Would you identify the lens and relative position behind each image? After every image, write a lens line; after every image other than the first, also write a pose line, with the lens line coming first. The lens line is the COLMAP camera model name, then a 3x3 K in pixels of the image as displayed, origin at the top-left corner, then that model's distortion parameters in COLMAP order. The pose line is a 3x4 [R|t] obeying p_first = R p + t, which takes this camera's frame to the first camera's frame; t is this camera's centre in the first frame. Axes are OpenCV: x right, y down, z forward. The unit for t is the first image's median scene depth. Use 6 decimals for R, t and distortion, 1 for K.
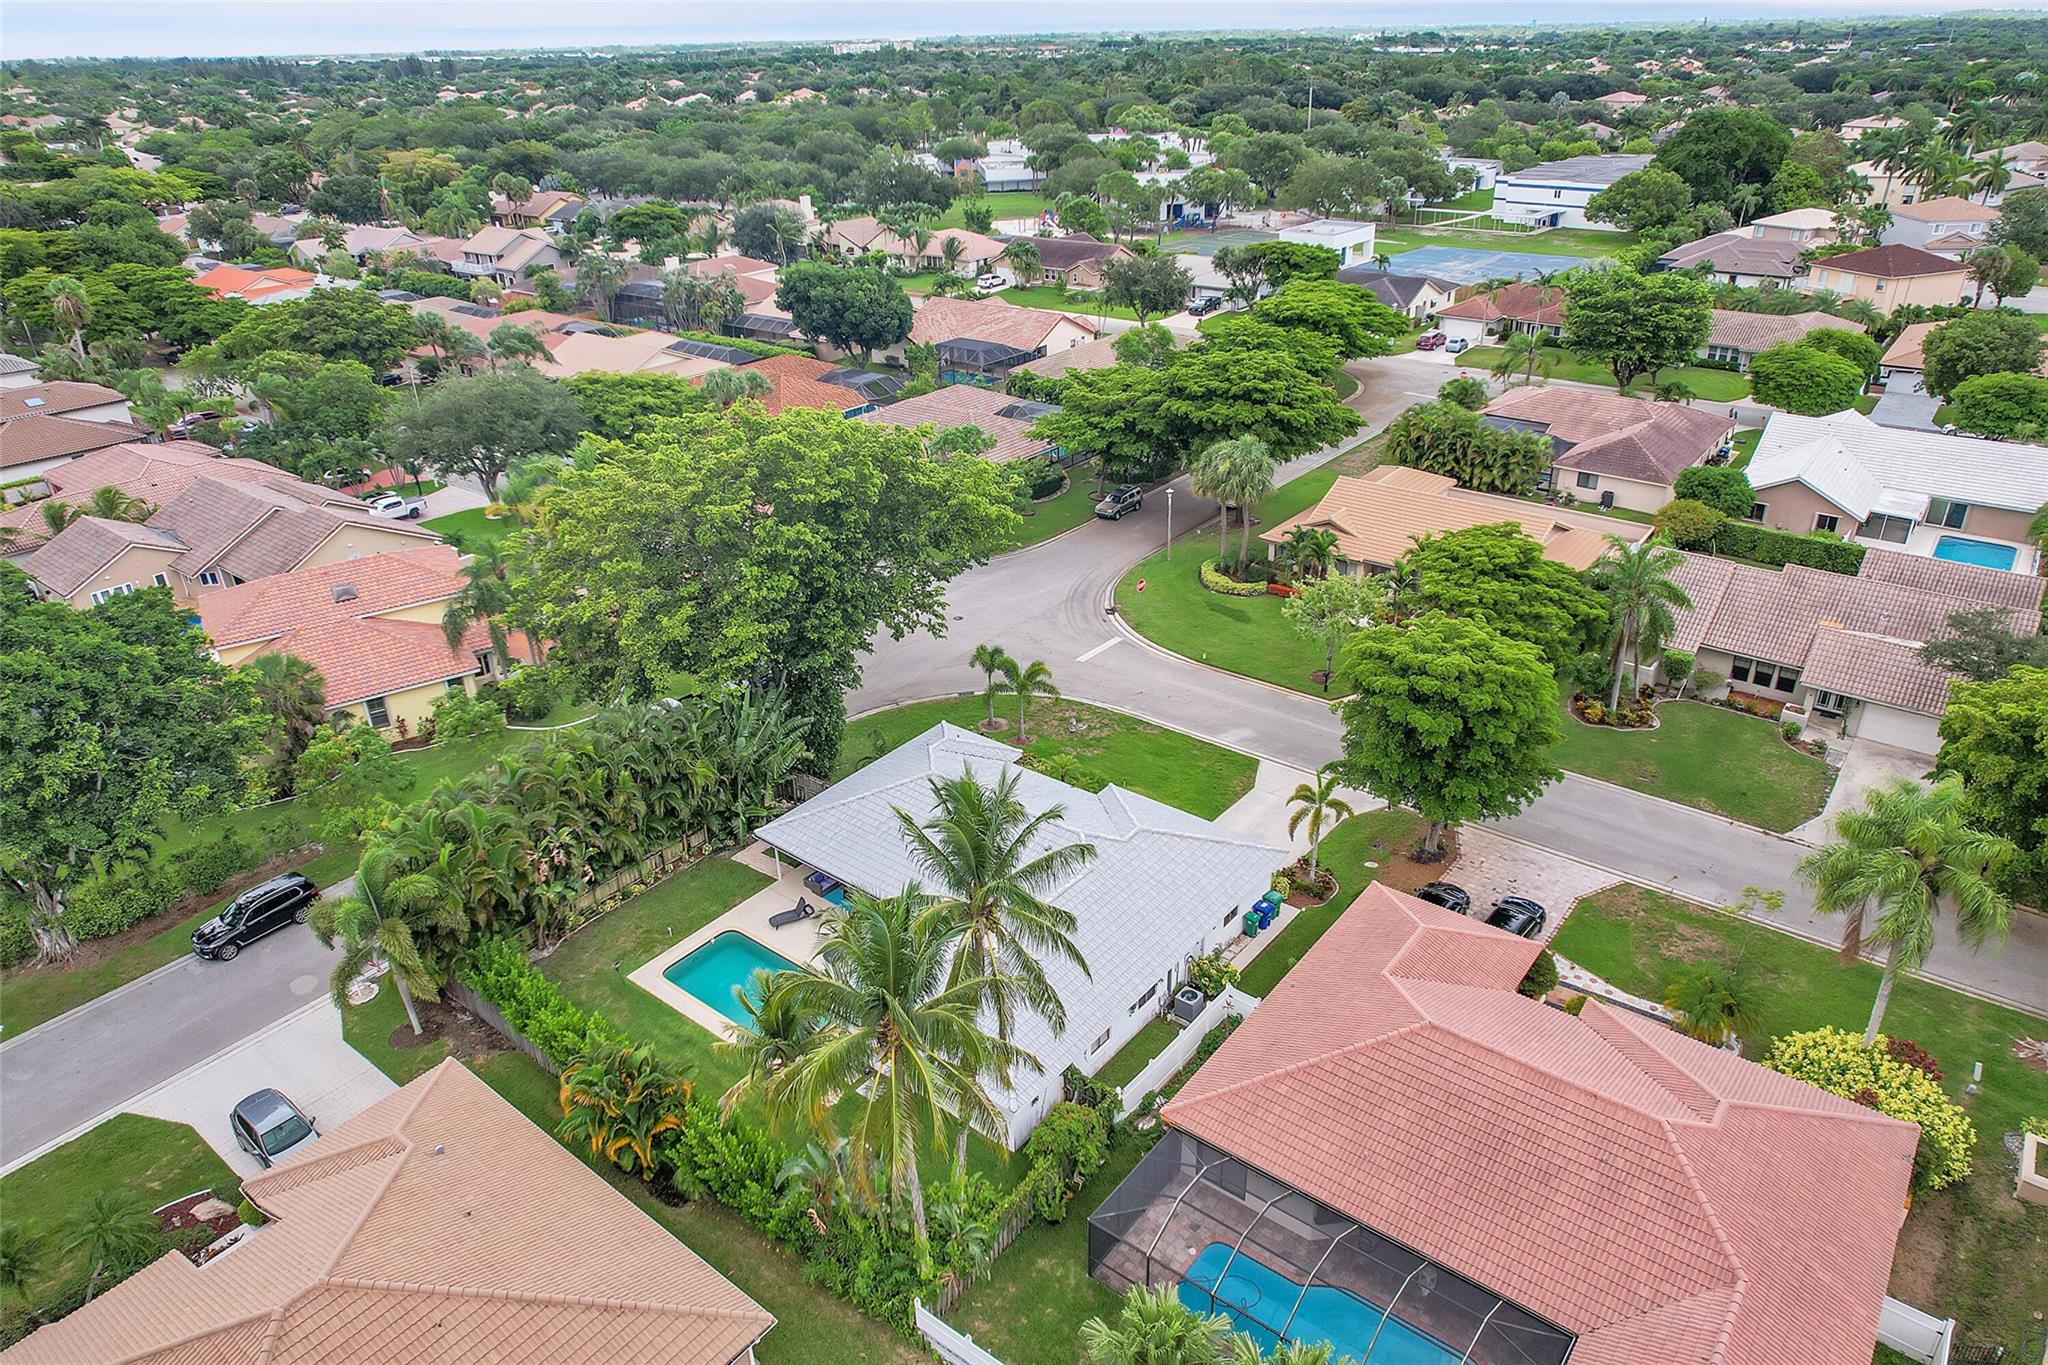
lens RADIAL K [[1322.8, 0, 1027.4], [0, 1322.8, 694.1], [0, 0, 1]] dist [-0.046028, 0.030696]
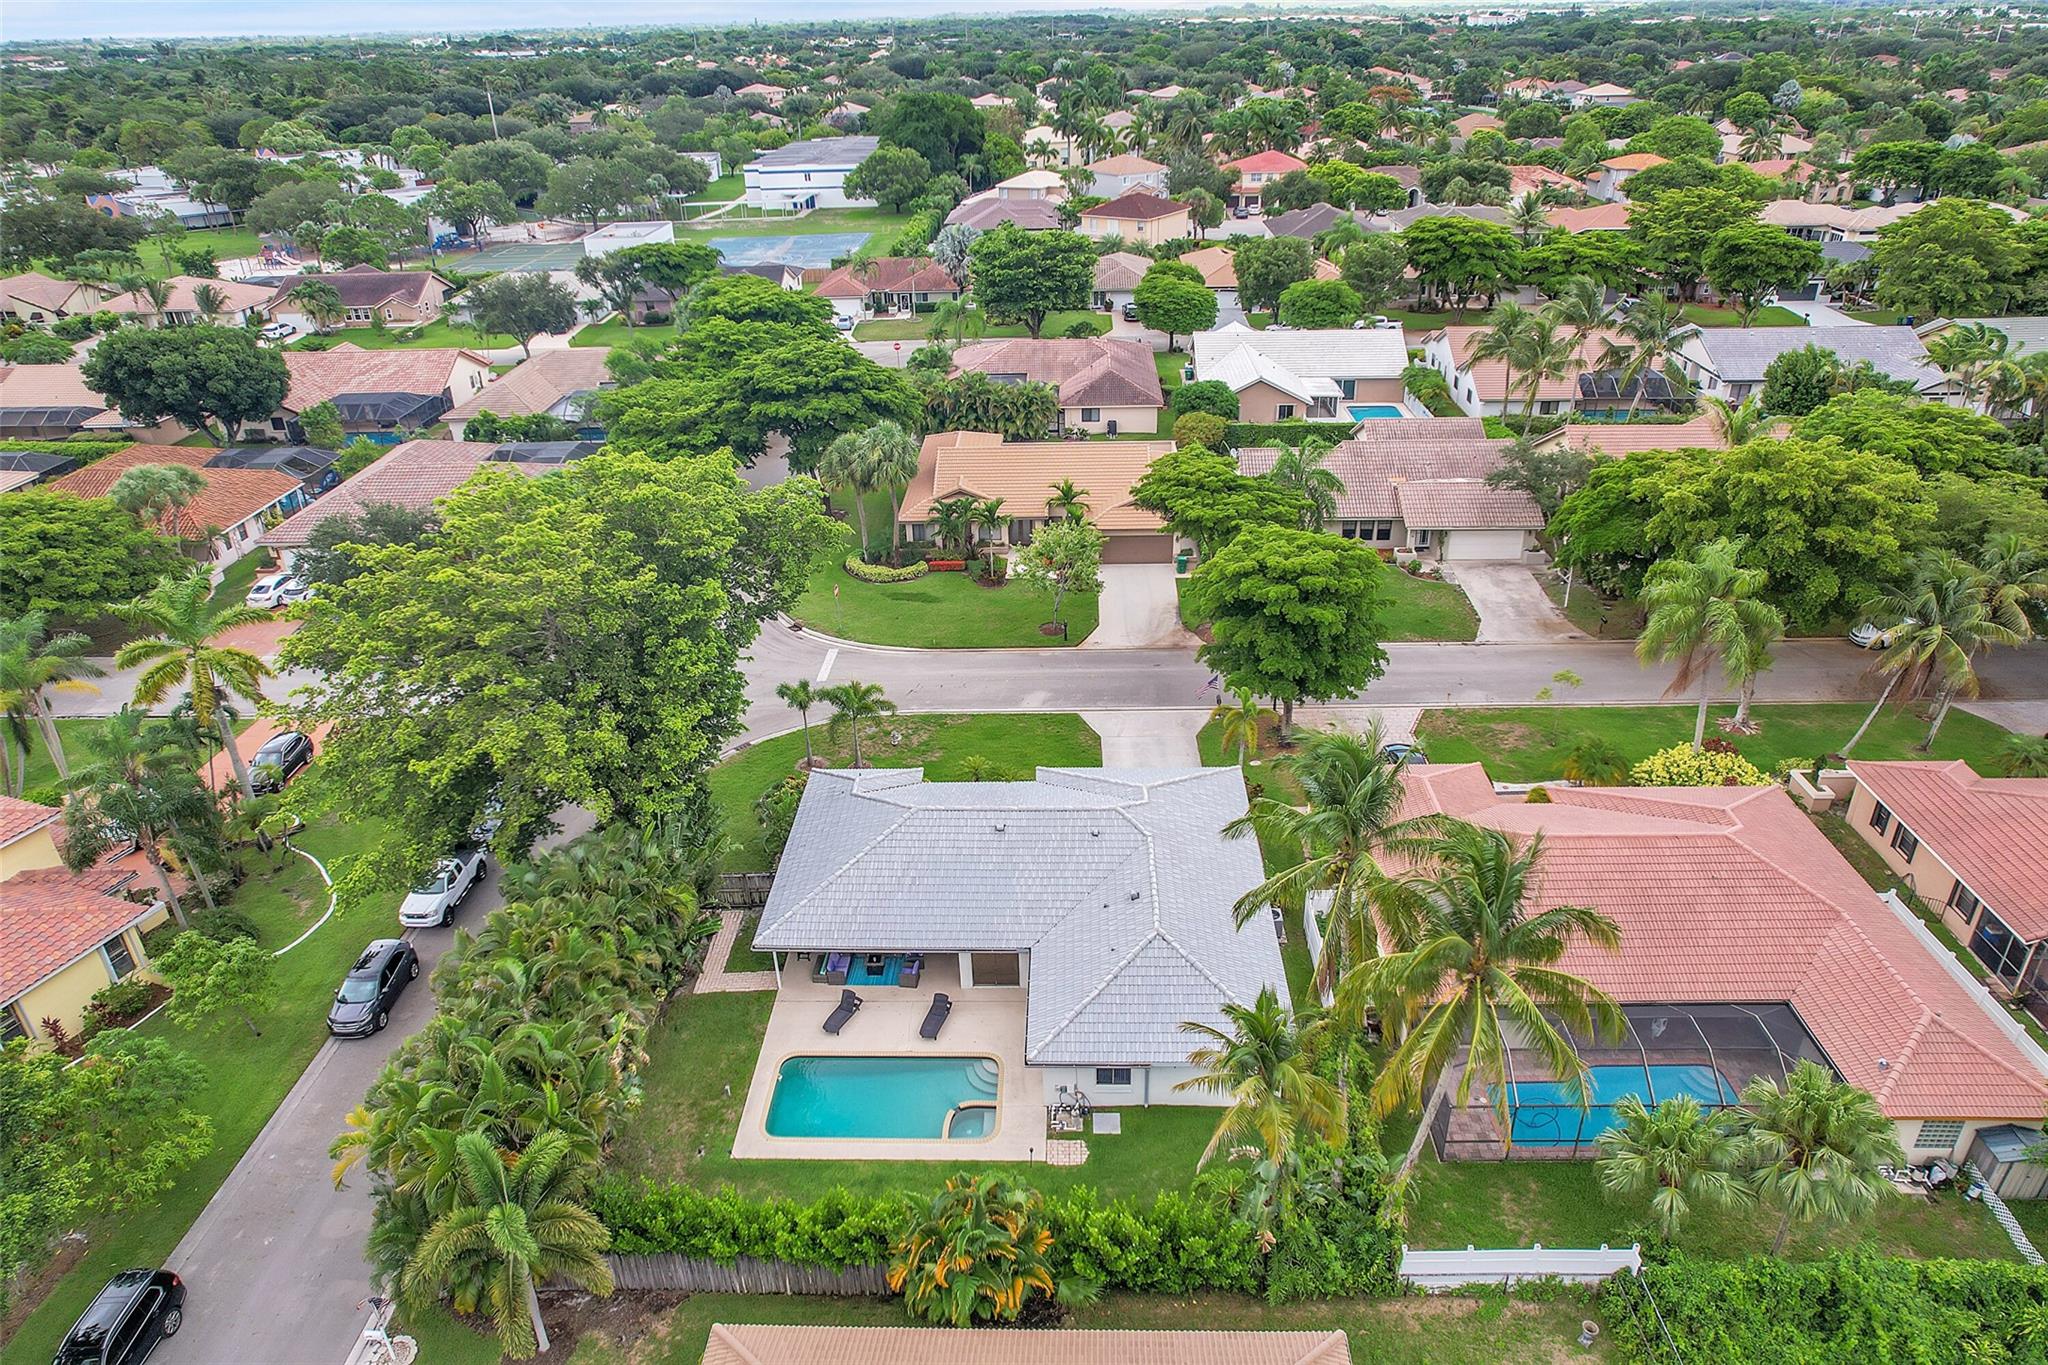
lens RADIAL K [[1322.8, 0, 1037.0], [0, 1322.8, 679.2], [0, 0, 1]] dist [-0.046028, 0.030696]
pose [[0.797996, -0.273503, 0.537027, -0.276745], [0.279558, 0.957411, 0.072190, -0.041041], [-0.533900, 0.092523, 0.840470, 0.098938]]
